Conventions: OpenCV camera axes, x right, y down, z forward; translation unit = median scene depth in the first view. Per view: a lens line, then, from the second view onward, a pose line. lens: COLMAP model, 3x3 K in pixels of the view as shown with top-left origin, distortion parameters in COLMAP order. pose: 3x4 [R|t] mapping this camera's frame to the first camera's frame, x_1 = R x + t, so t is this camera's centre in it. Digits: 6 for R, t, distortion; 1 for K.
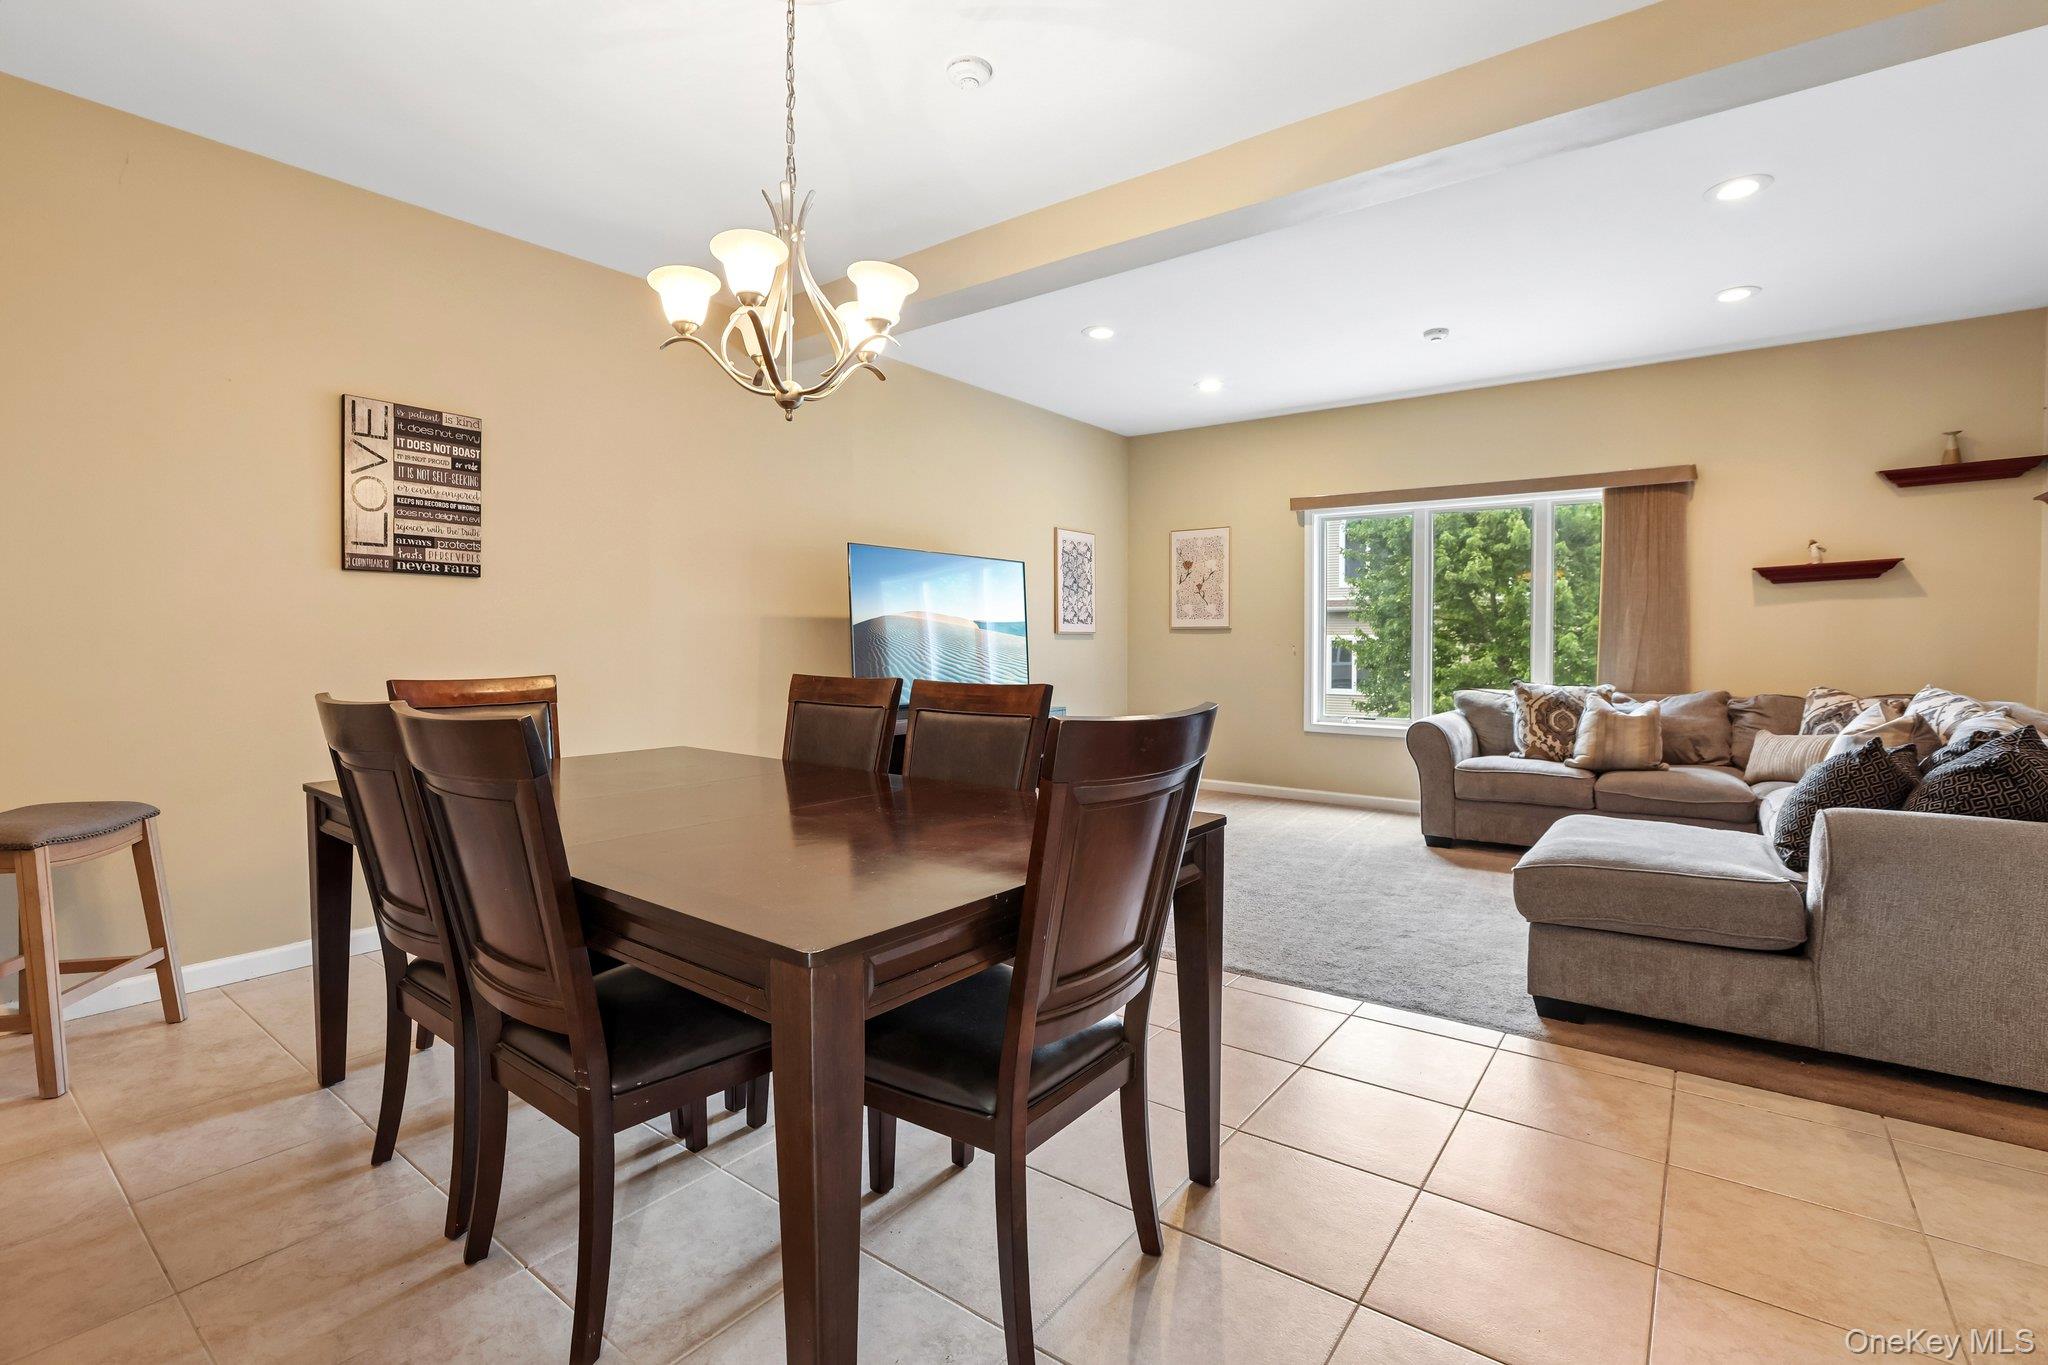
lens RADIAL K [[935.4, 0, 1022.0], [0, 935.4, 670.9], [0, 0, 1]] dist [-0.051785, 0.020764]
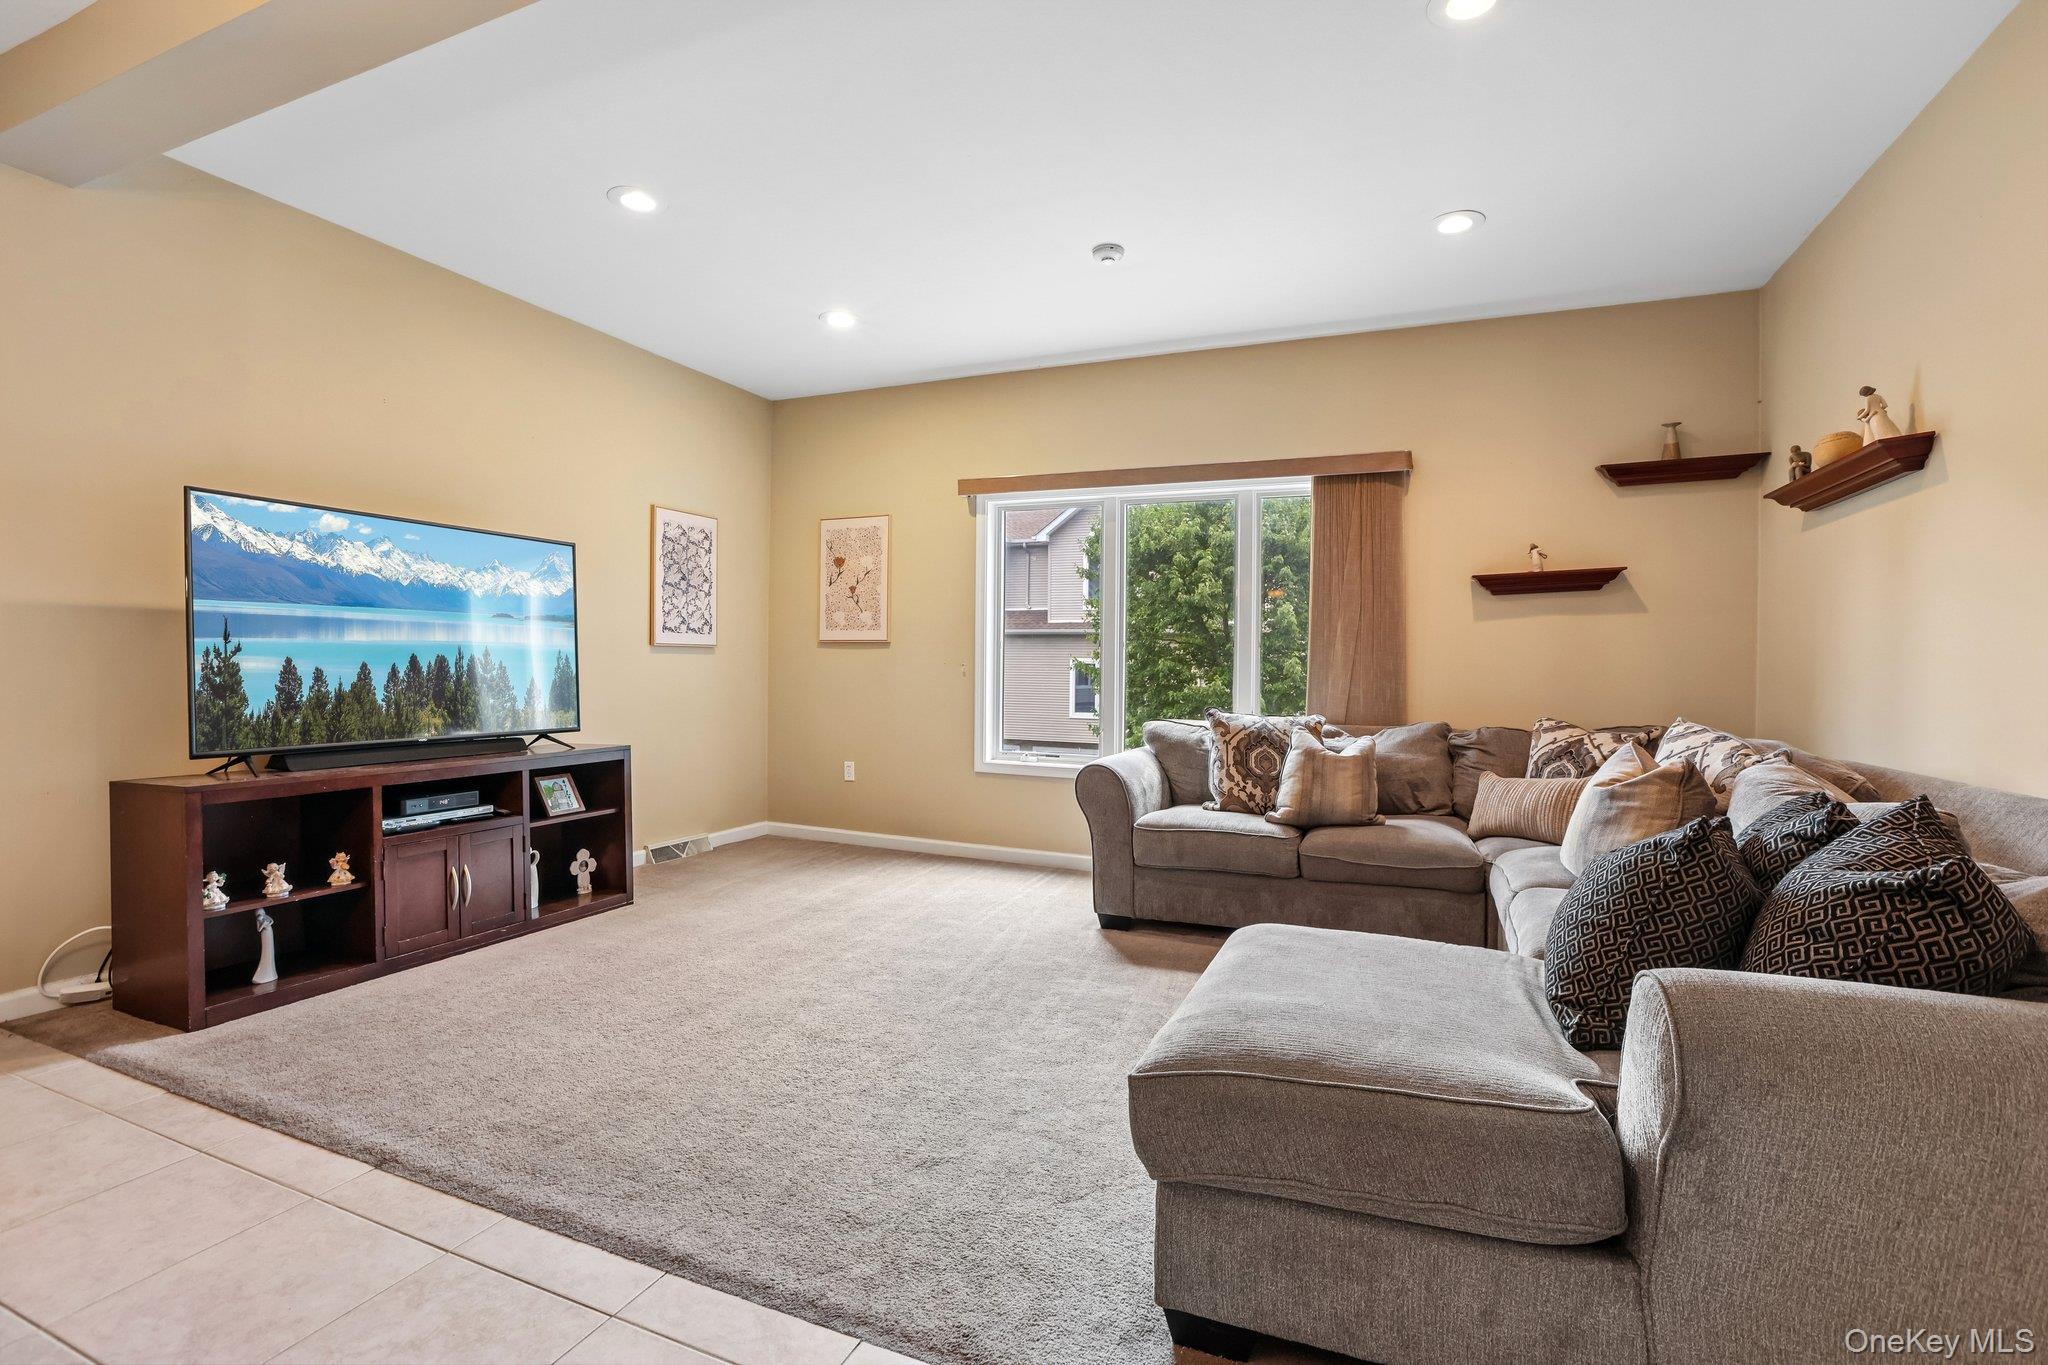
lens RADIAL K [[935.4, 0, 1022.0], [0, 935.4, 670.9], [0, 0, 1]] dist [-0.051785, 0.020764]
pose [[0.970170, 0.008988, 0.242258, 0.193097], [-0.003087, 0.999690, -0.024726, -0.002839], [-0.242405, 0.023240, 0.969897, 0.276898]]
